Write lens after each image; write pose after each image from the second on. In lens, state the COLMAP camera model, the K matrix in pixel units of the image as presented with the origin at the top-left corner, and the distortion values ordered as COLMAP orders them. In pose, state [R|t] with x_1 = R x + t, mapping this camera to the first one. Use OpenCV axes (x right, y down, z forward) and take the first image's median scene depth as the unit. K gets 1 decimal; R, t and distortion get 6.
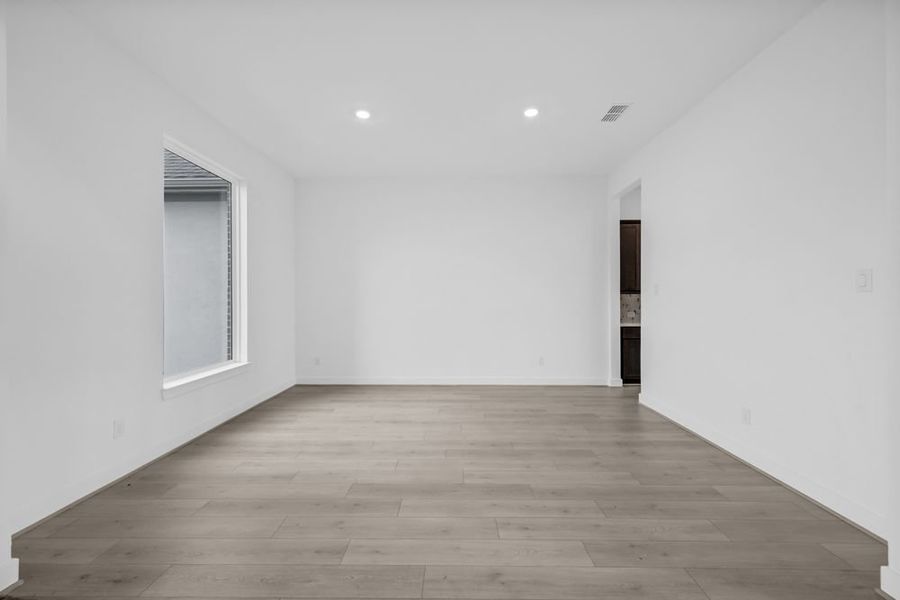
lens RADIAL K [[361.4, 0, 450.0], [0, 361.4, 300.0], [0, 0, 1]] dist [0.000055, 0.000054]
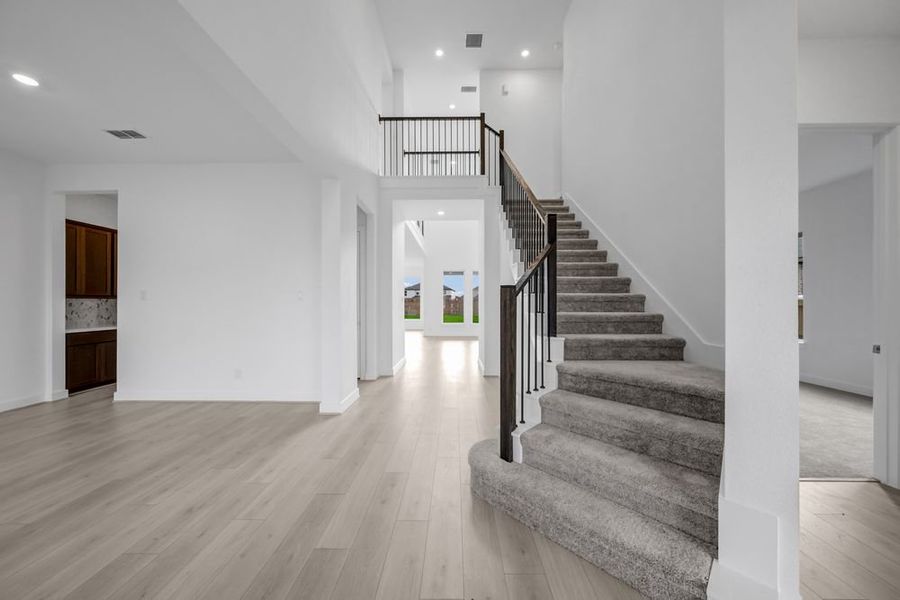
lens RADIAL K [[410.2, 0, 450.0], [0, 410.2, 300.0], [0, 0, 1]] dist [0.000242, 0.000067]
pose [[-0.013490, 0.011167, 0.999847, -0.695846], [0.004319, 0.999929, -0.011110, 0.004382], [-0.999900, 0.004169, -0.013537, 0.028964]]
